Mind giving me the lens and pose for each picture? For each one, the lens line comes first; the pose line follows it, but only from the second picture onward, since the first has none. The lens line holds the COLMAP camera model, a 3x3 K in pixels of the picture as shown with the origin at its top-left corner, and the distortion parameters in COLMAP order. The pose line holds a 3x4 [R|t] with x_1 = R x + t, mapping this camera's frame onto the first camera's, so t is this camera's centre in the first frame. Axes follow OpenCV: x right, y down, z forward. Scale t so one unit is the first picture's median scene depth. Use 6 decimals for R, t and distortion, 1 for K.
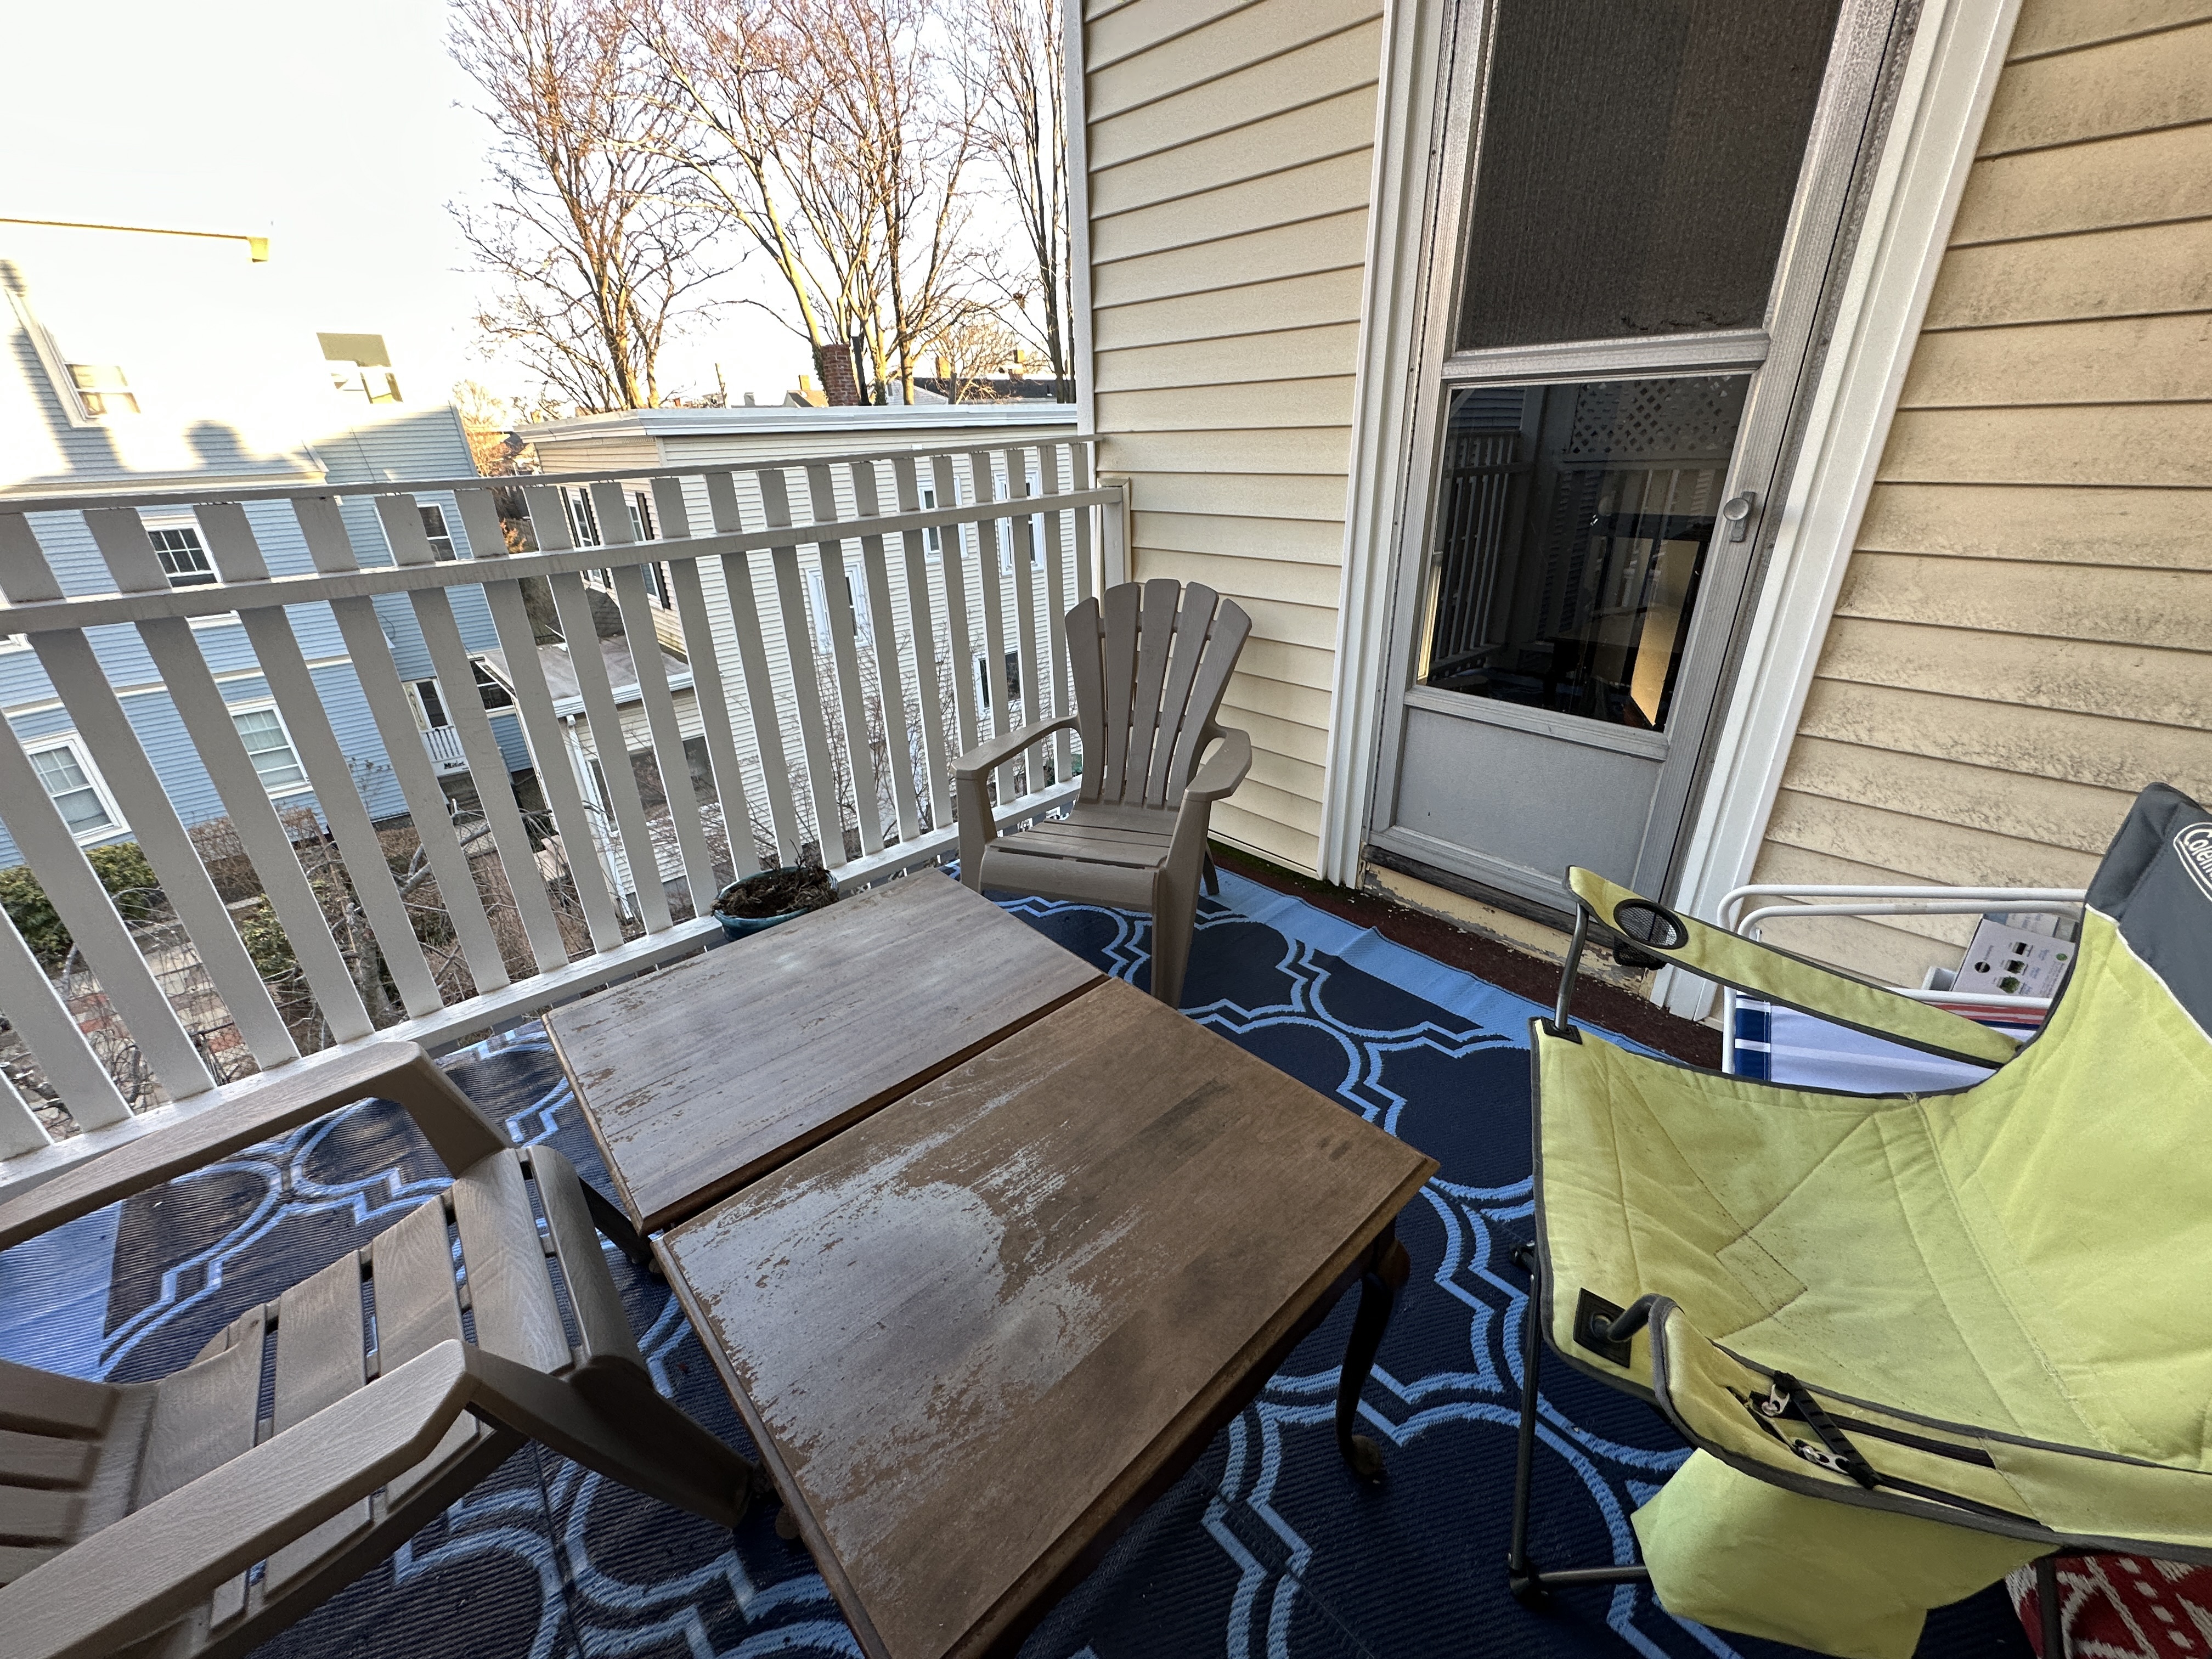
lens RADIAL K [[884.7, 0, 1107.2], [0, 884.7, 831.2], [0, 0, 1]] dist [0.000089, -0.000434]
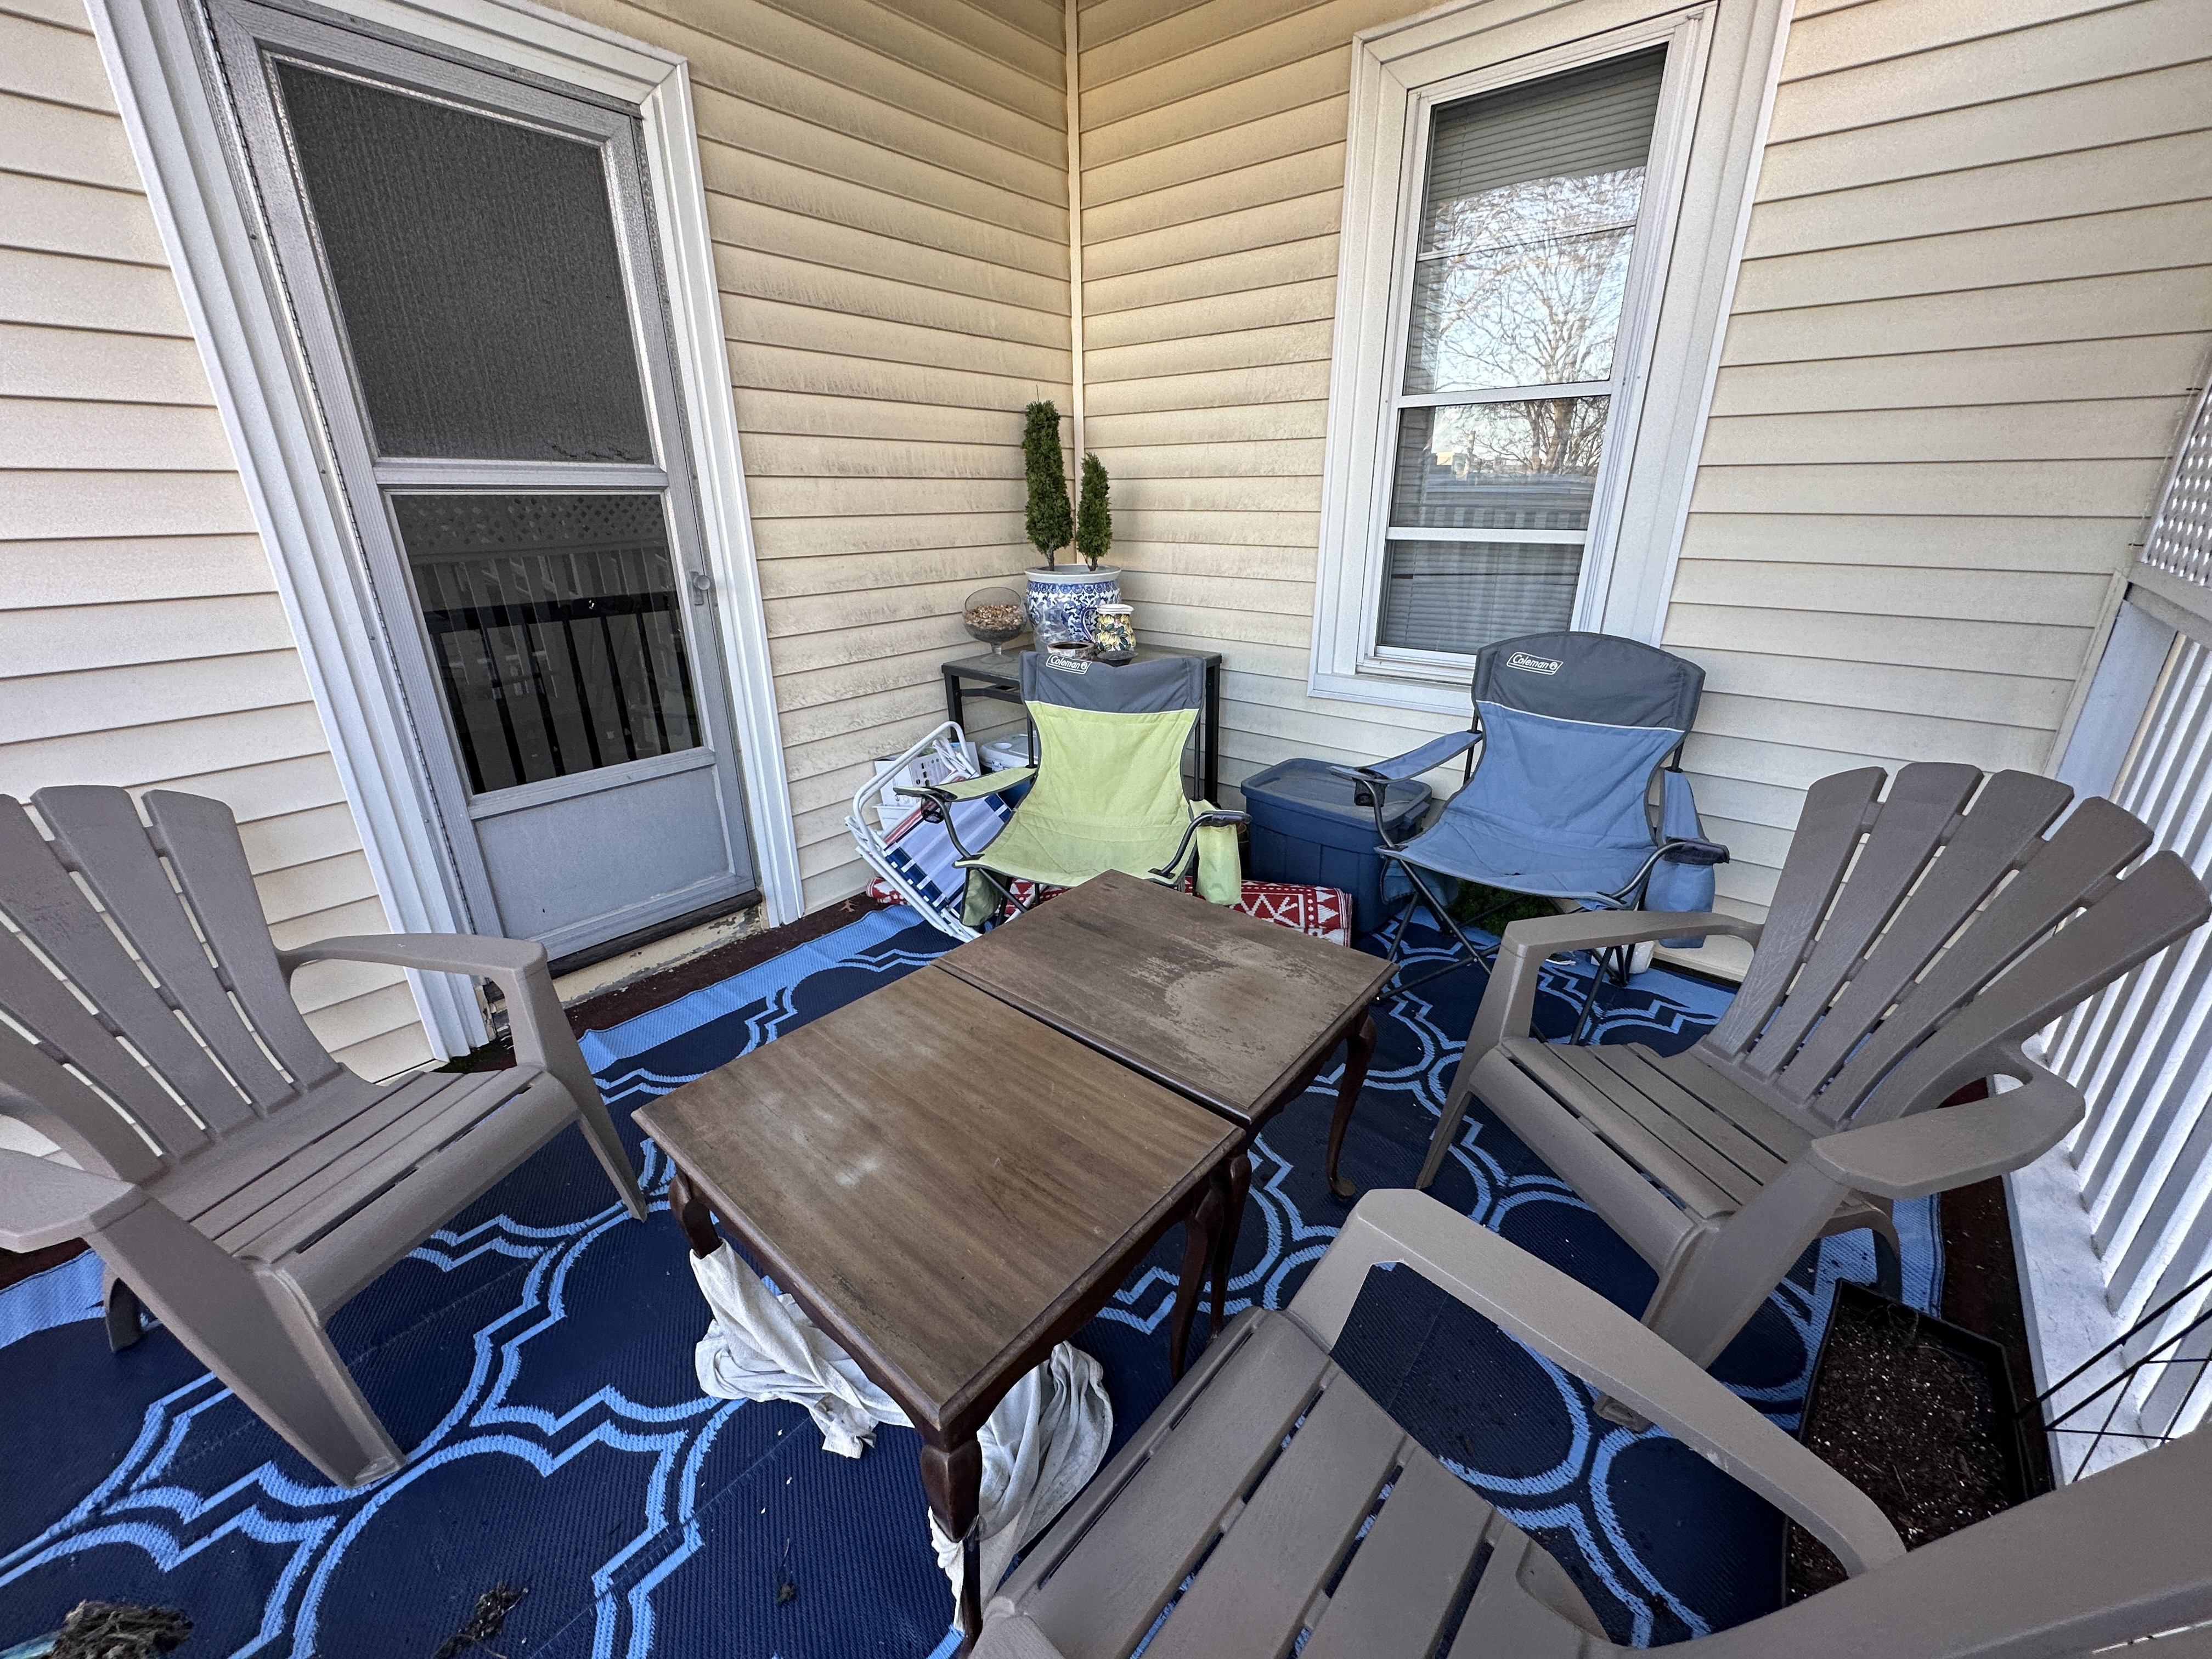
lens RADIAL K [[884.7, 0, 1107.2], [0, 884.7, 831.2], [0, 0, 1]] dist [0.000089, -0.000434]
pose [[-0.145070, -0.319314, 0.936479, -0.902164], [0.428315, 0.832943, 0.350361, -0.247574], [-0.891909, 0.451935, 0.015932, 0.566411]]
